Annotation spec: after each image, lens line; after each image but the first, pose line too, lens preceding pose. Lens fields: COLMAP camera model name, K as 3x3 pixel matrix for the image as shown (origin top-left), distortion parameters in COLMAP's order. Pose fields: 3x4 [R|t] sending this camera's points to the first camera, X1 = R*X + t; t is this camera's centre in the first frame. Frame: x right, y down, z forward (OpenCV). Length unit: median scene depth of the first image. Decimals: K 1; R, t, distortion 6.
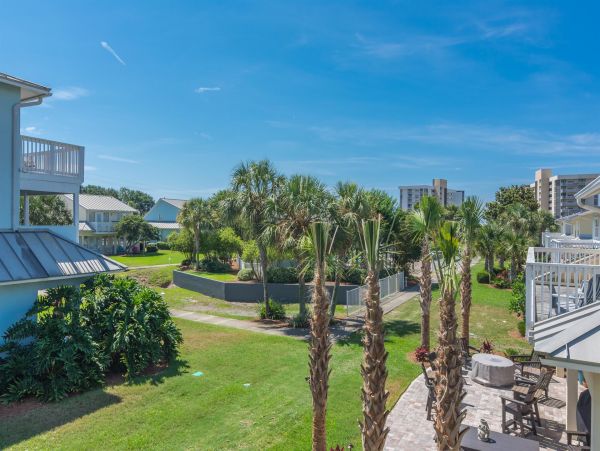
lens RADIAL K [[396.9, 0, 300.8], [0, 396.9, 204.4], [0, 0, 1]] dist [-0.000949, 0.001963]
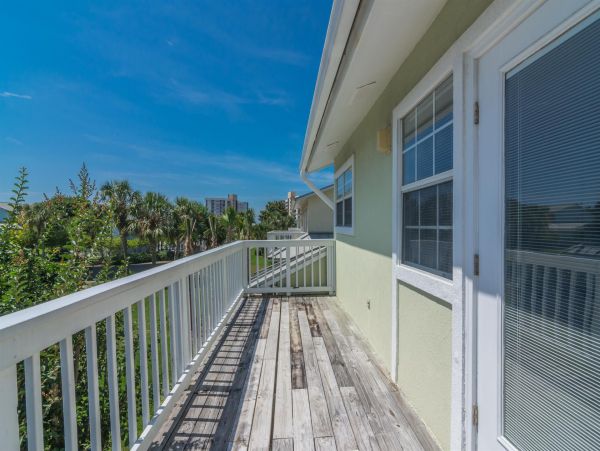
lens RADIAL K [[282.5, 0, 300.0], [0, 282.5, 225.5], [0, 0, 1]] dist [0.001021, 0.000412]
pose [[0.840714, -0.009071, 0.541404, -0.068231], [-0.019122, 0.998739, 0.046426, -0.000357], [-0.541142, -0.049383, 0.839480, -0.170954]]
